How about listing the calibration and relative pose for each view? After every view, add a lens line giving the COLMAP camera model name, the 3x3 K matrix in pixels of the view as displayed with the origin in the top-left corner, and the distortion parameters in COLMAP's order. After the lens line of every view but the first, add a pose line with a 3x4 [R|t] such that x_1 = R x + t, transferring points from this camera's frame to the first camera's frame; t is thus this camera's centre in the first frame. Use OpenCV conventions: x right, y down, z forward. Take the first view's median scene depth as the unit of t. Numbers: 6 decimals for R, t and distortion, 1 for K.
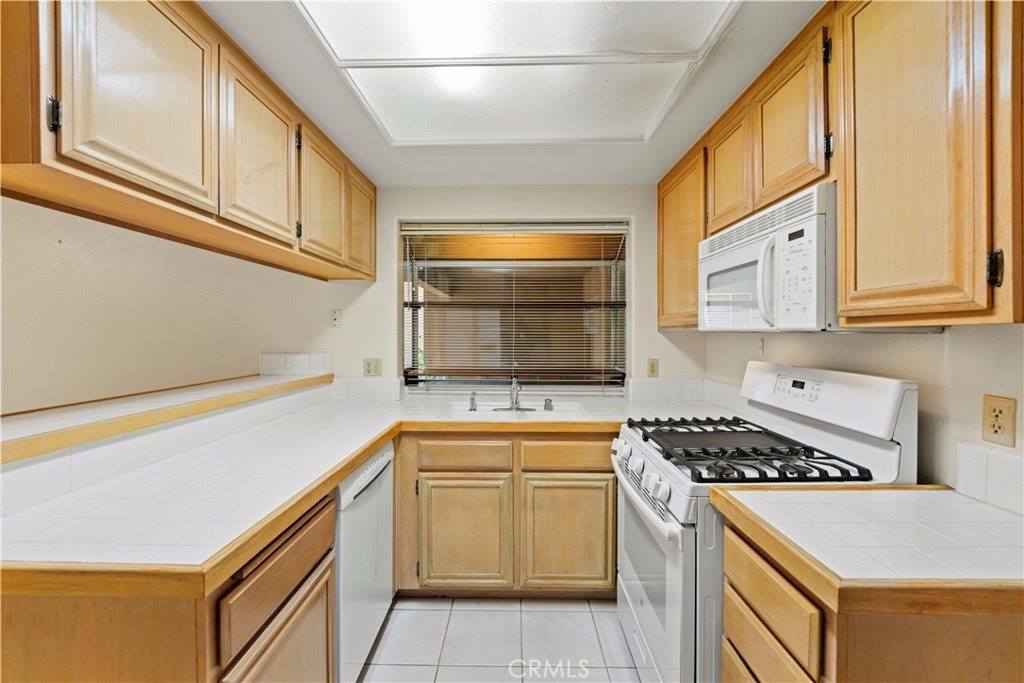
lens RADIAL K [[415.3, 0, 510.5], [0, 415.3, 338.0], [0, 0, 1]] dist [-0.007448, -0.000988]
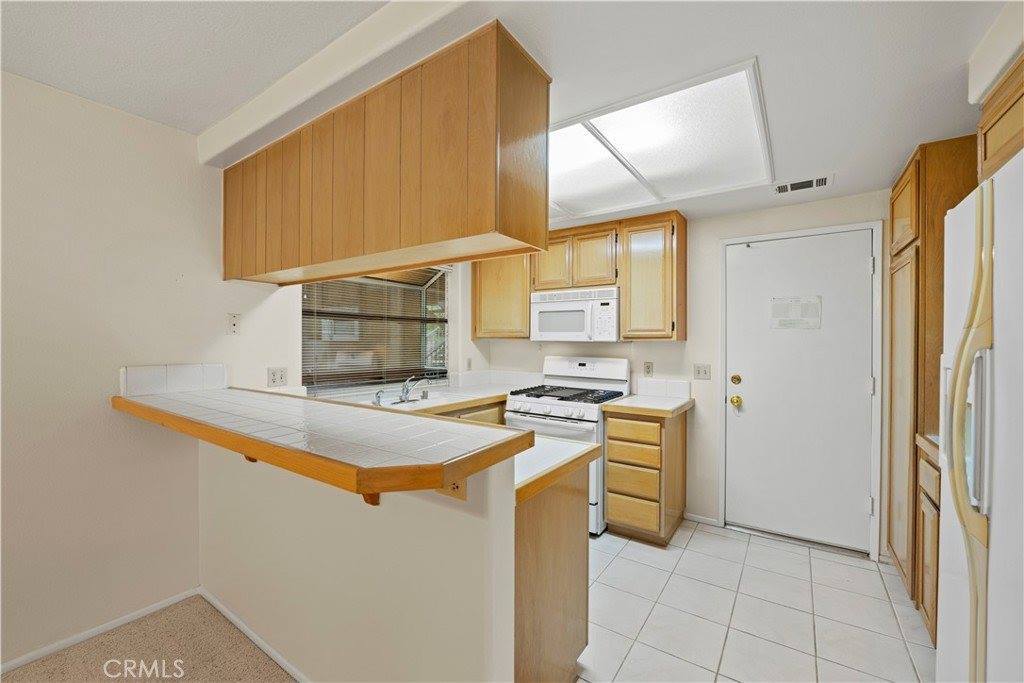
lens RADIAL K [[415.3, 0, 509.8], [0, 415.3, 340.8], [0, 0, 1]] dist [-0.007448, -0.000988]
pose [[0.556923, 0.003429, 0.830557, -1.087796], [0.003400, 0.999974, -0.006408, -0.004641], [-0.830557, 0.006393, 0.556897, 0.038874]]
